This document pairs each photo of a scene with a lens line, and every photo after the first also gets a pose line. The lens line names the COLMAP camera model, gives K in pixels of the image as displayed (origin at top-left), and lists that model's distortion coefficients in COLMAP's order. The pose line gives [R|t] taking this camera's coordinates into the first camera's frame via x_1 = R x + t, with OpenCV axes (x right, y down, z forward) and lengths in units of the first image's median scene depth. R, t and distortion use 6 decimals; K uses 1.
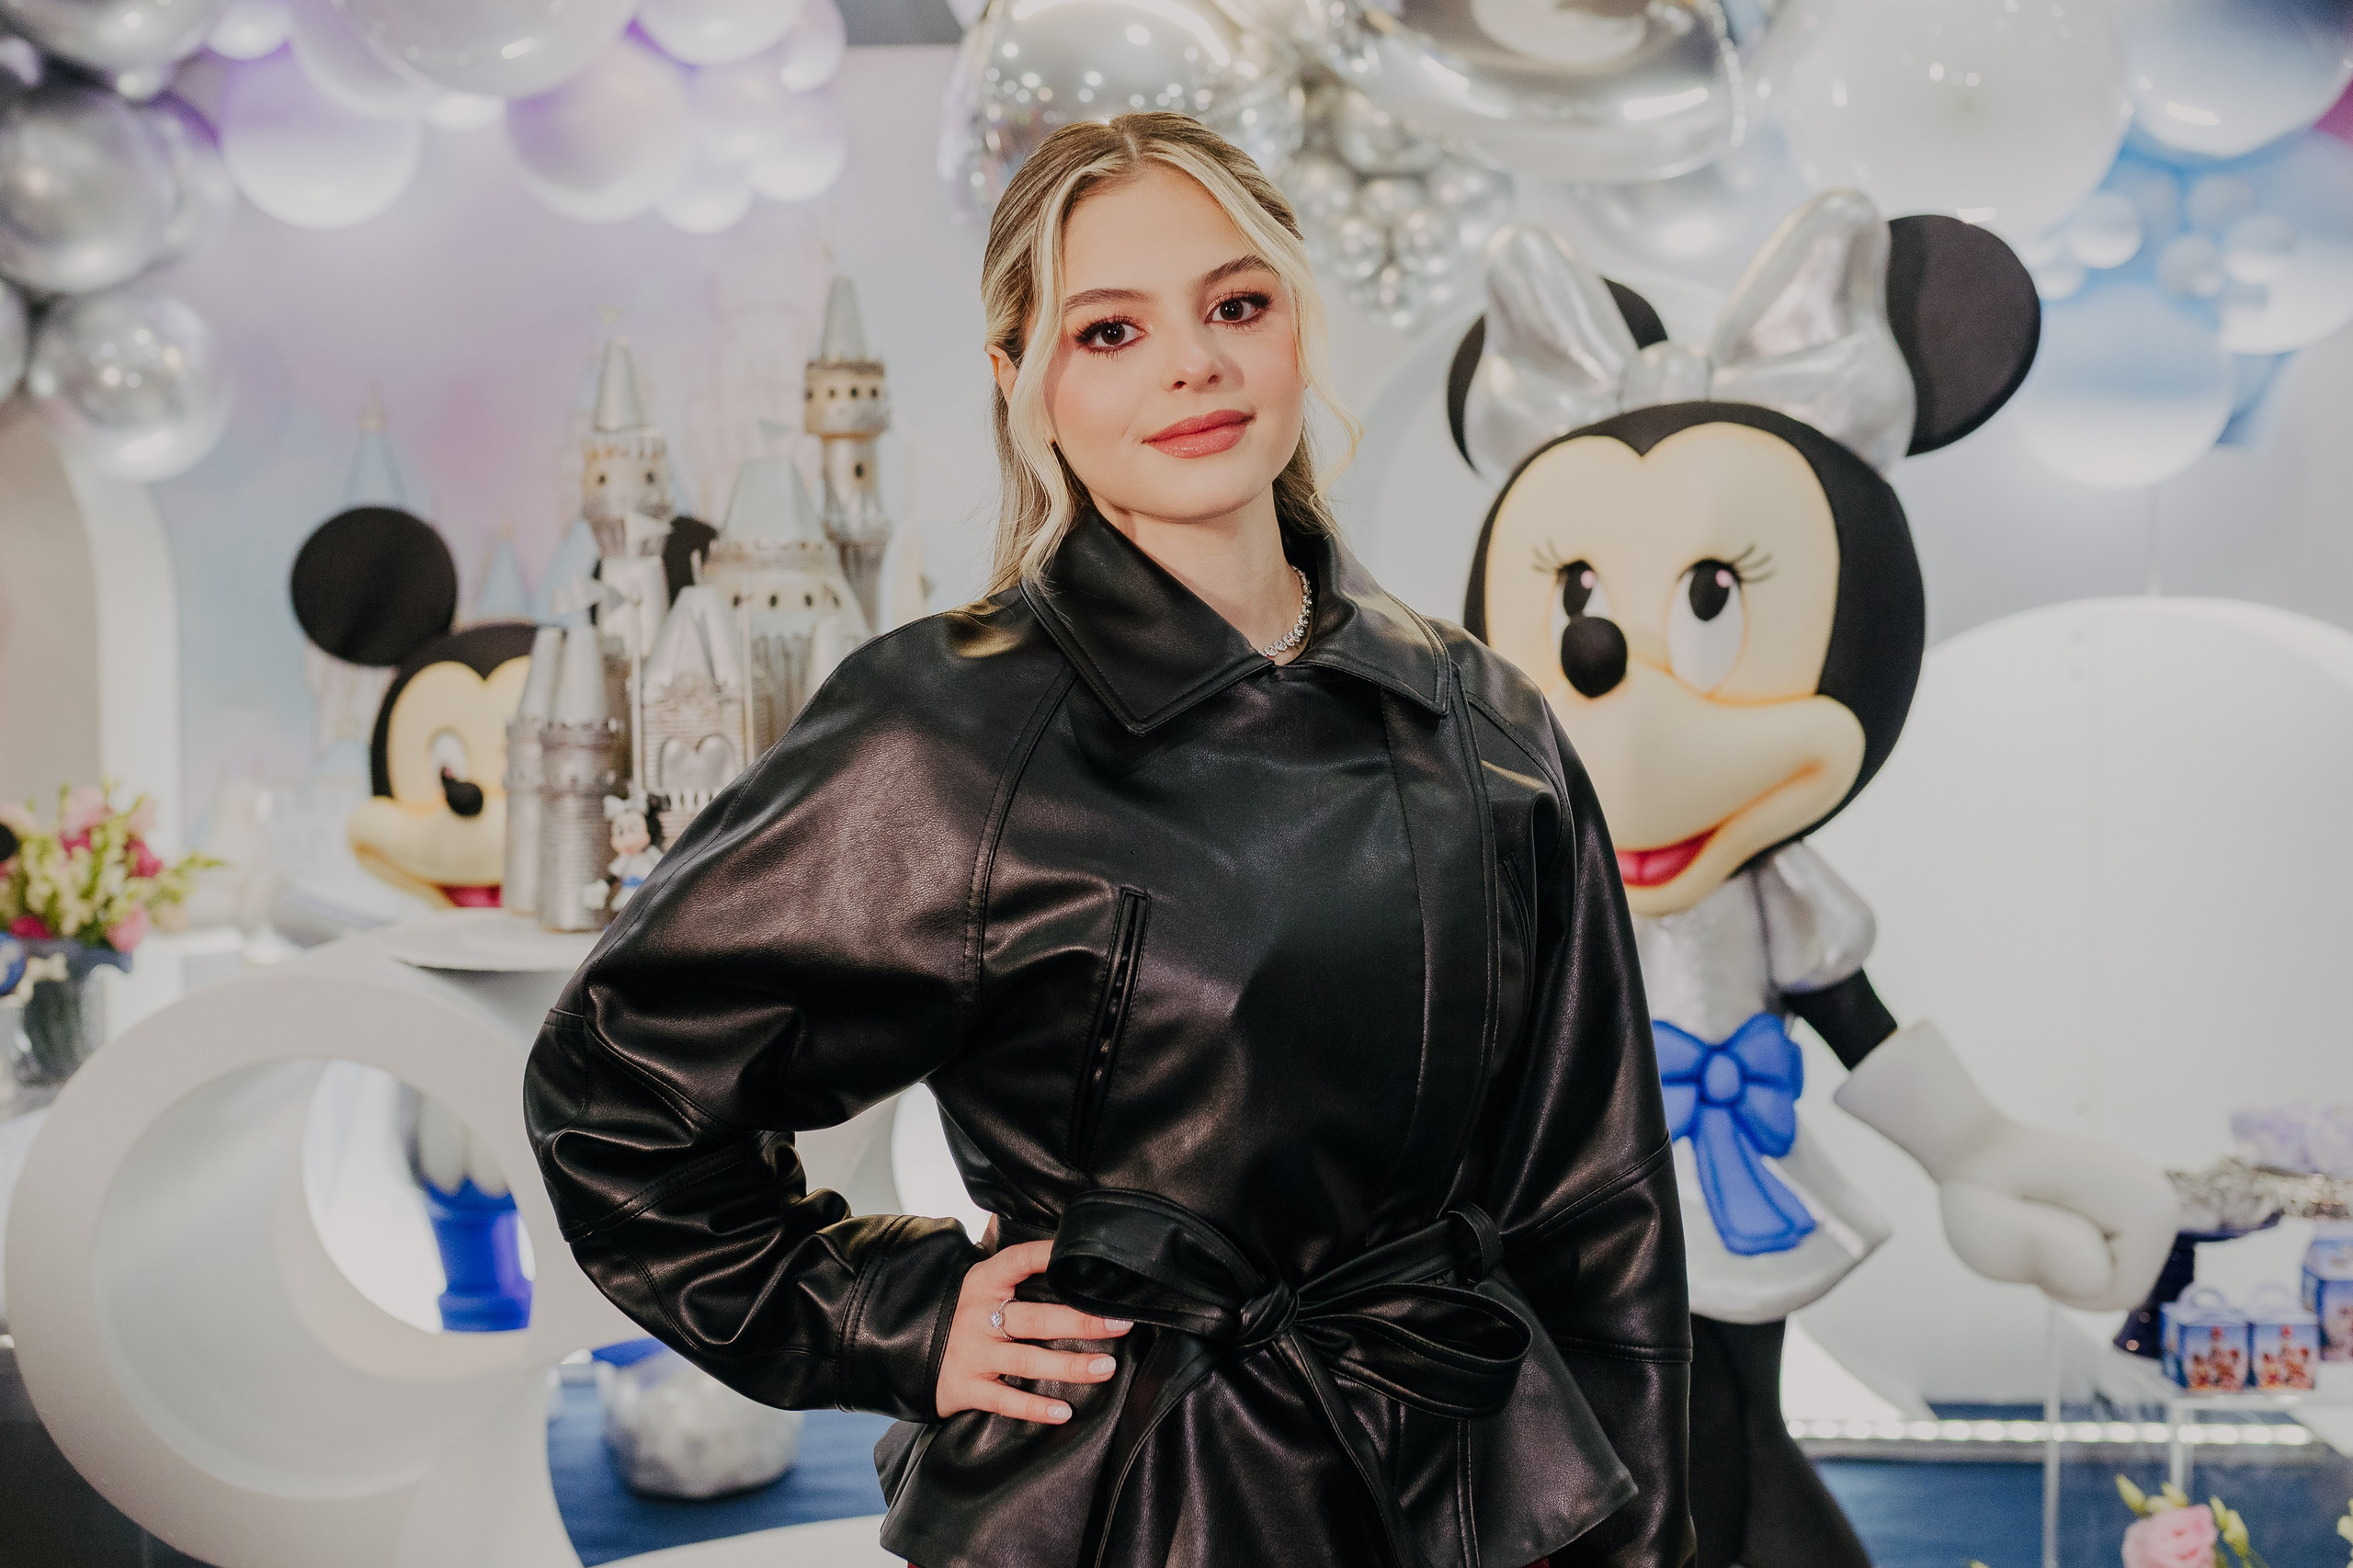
lens RADIAL K [[2387.2, 0, 1176.5], [0, 2387.2, 784.0], [0, 0, 1]] dist [-0.001215, -0.003038]
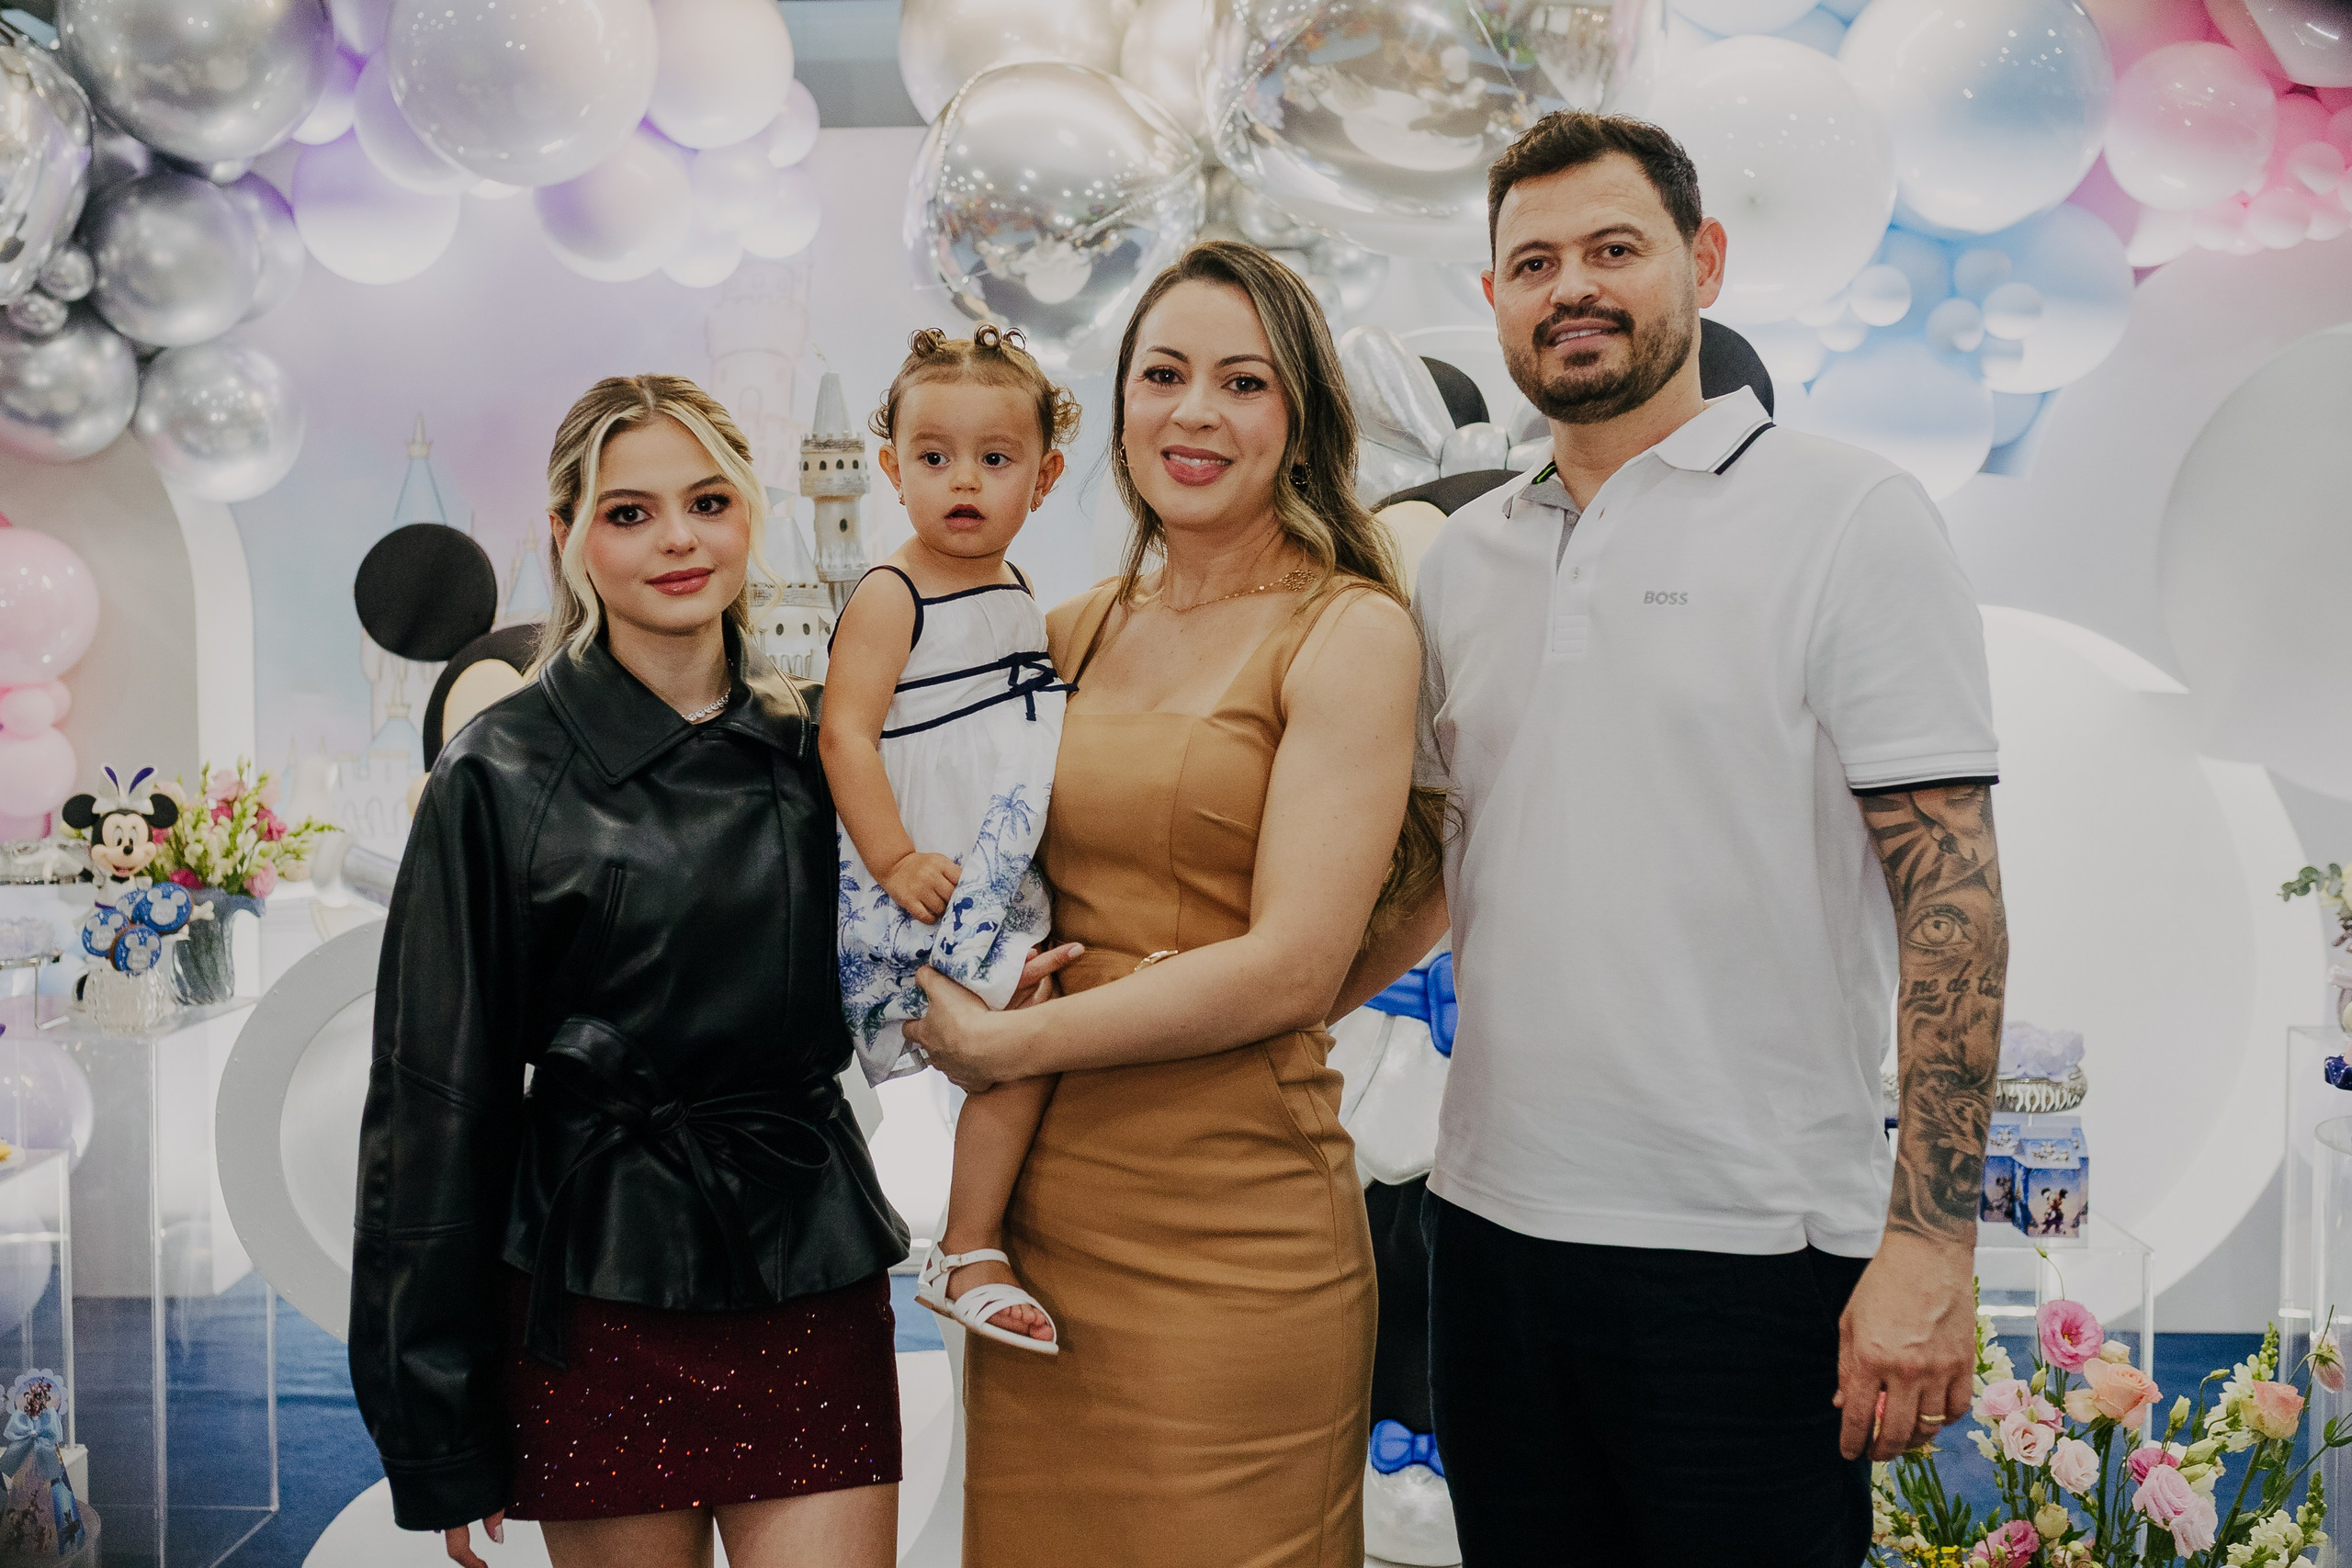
lens RADIAL K [[2342.5, 0, 1074.2], [0, 2342.5, 751.8], [0, 0, 1]] dist [0.004229, 0.000583]
pose [[0.999765, 0.000309, -0.021682, 0.017533], [-0.000202, 0.999988, 0.004934, -0.014602], [0.021683, -0.004929, 0.999753, -0.247393]]
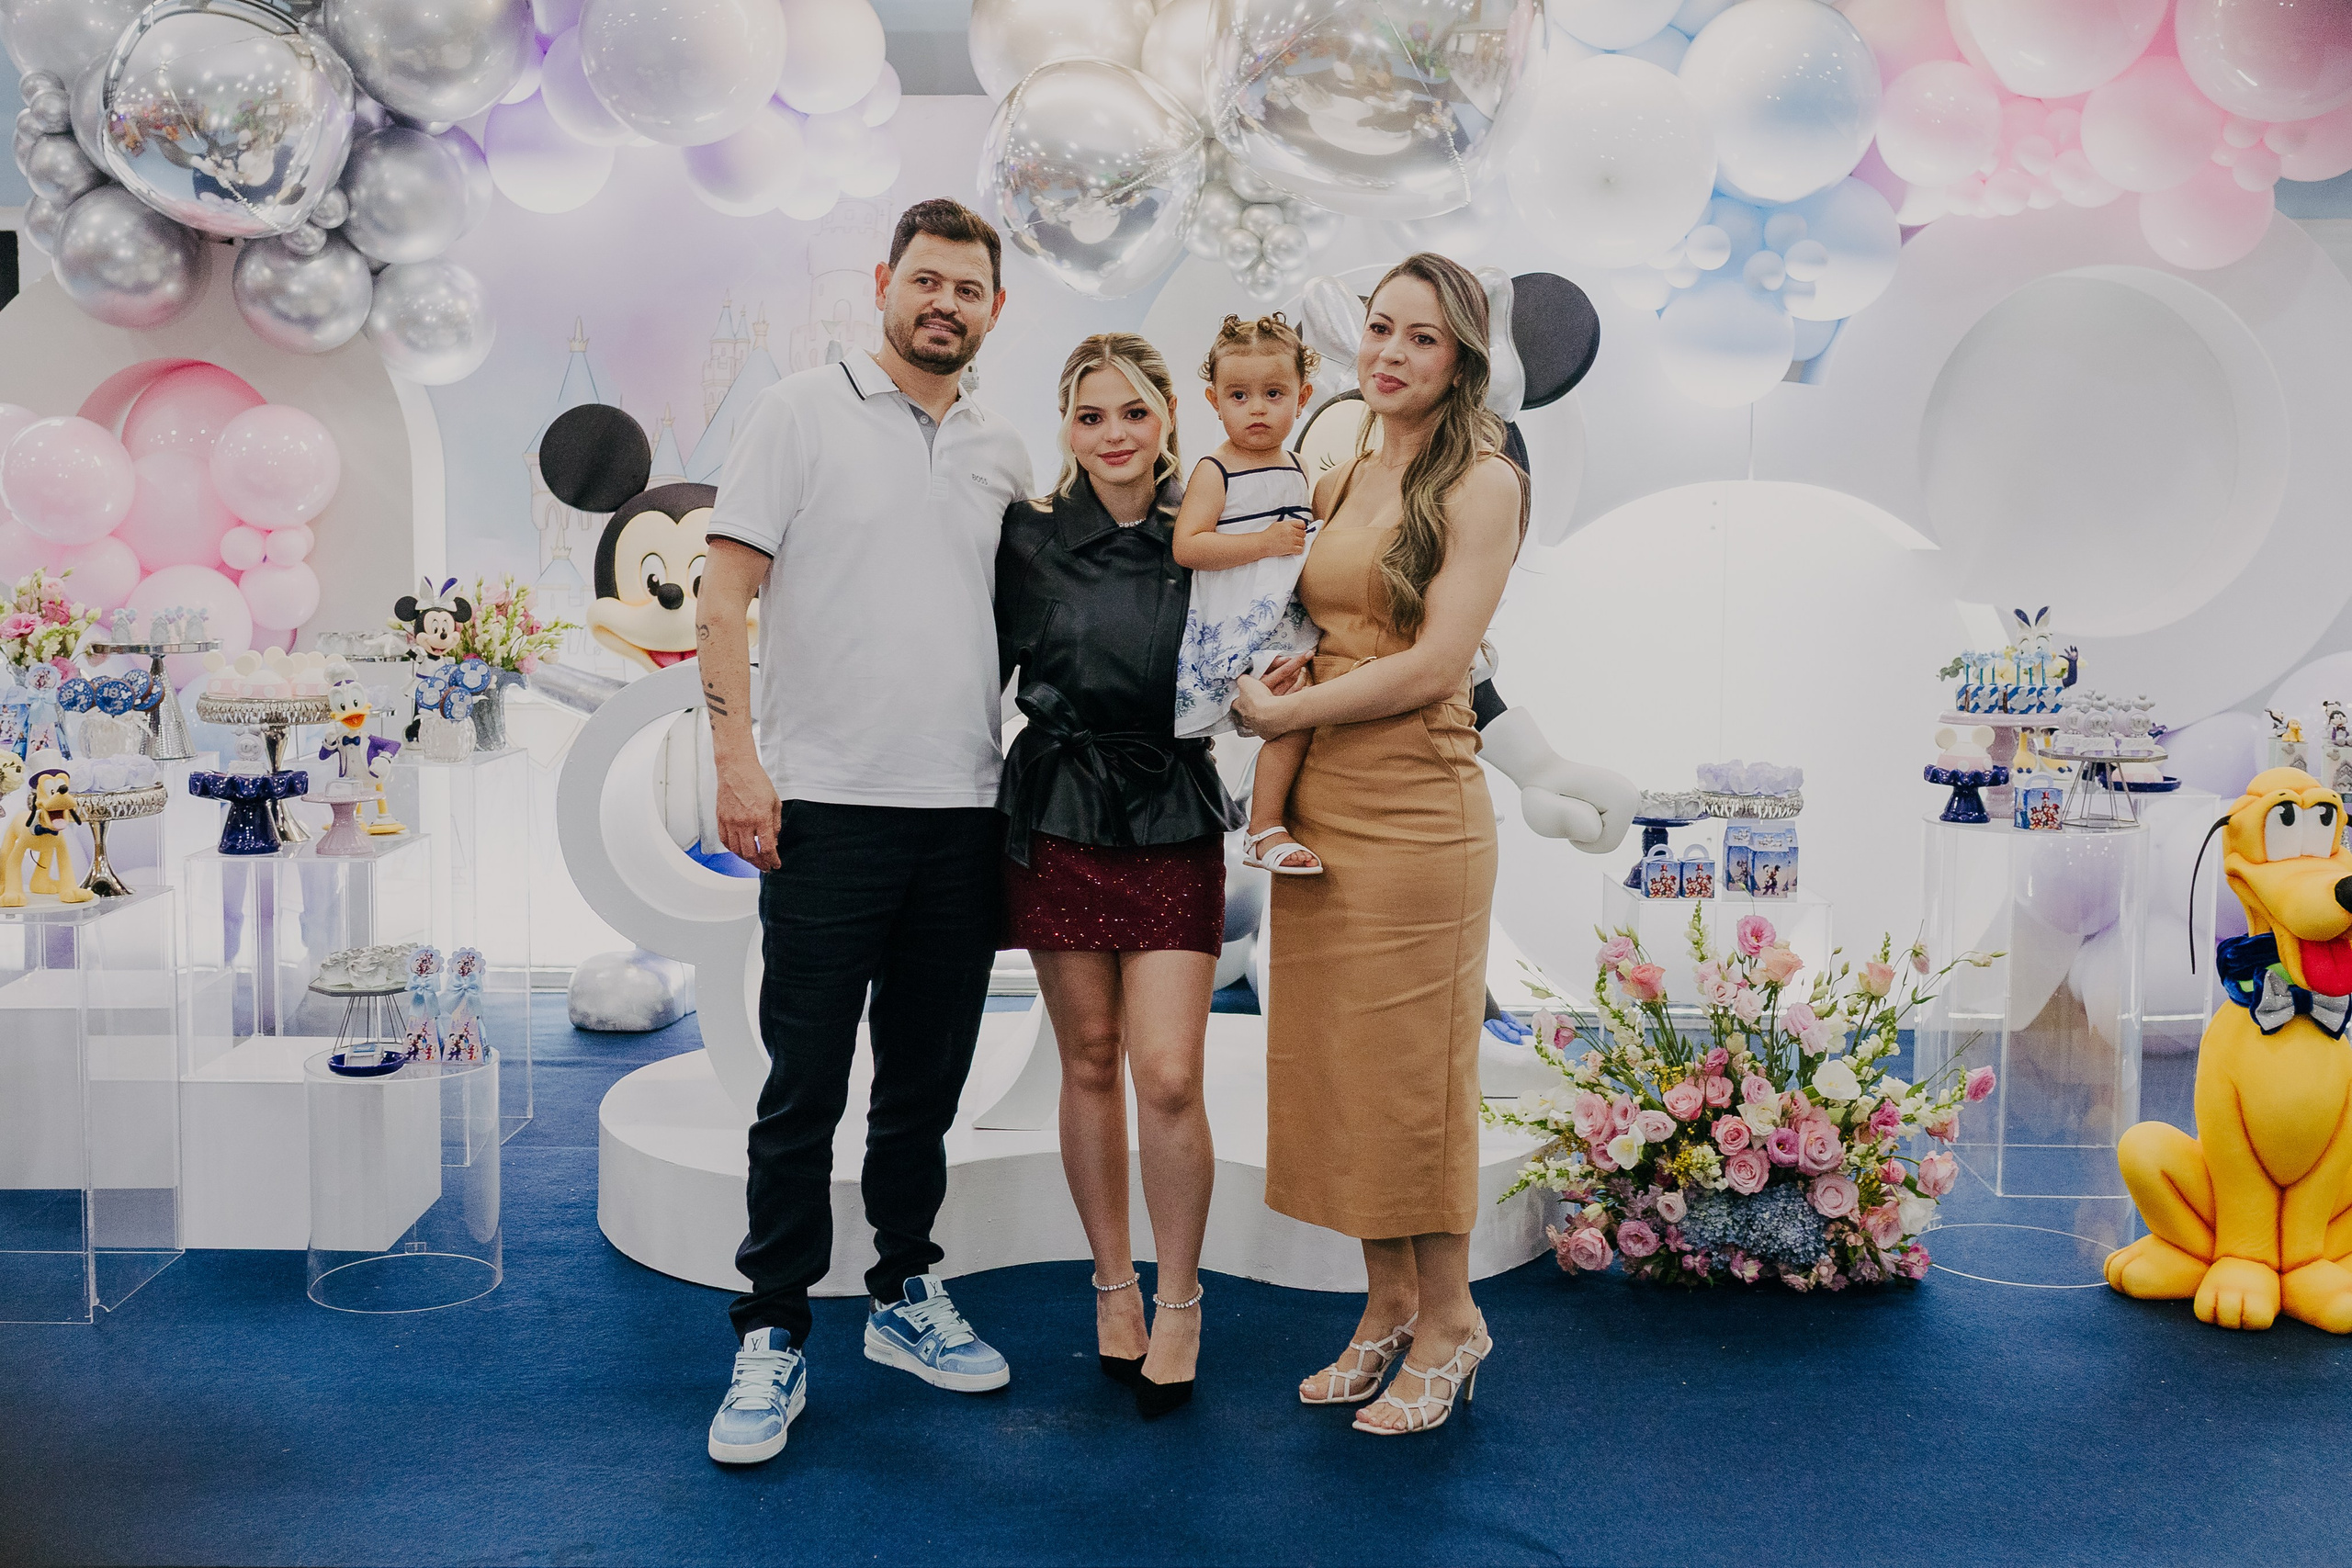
lens RADIAL K [[2347.8, 0, 1129.8], [0, 2347.8, 708.4], [0, 0, 1]] dist [0.004827, -0.002461]
pose [[0.999845, 0.008713, 0.015270, -0.025856], [-0.009241, 0.999351, 0.034814, 0.033611], [-0.014957, -0.034950, 0.999277, -0.797229]]
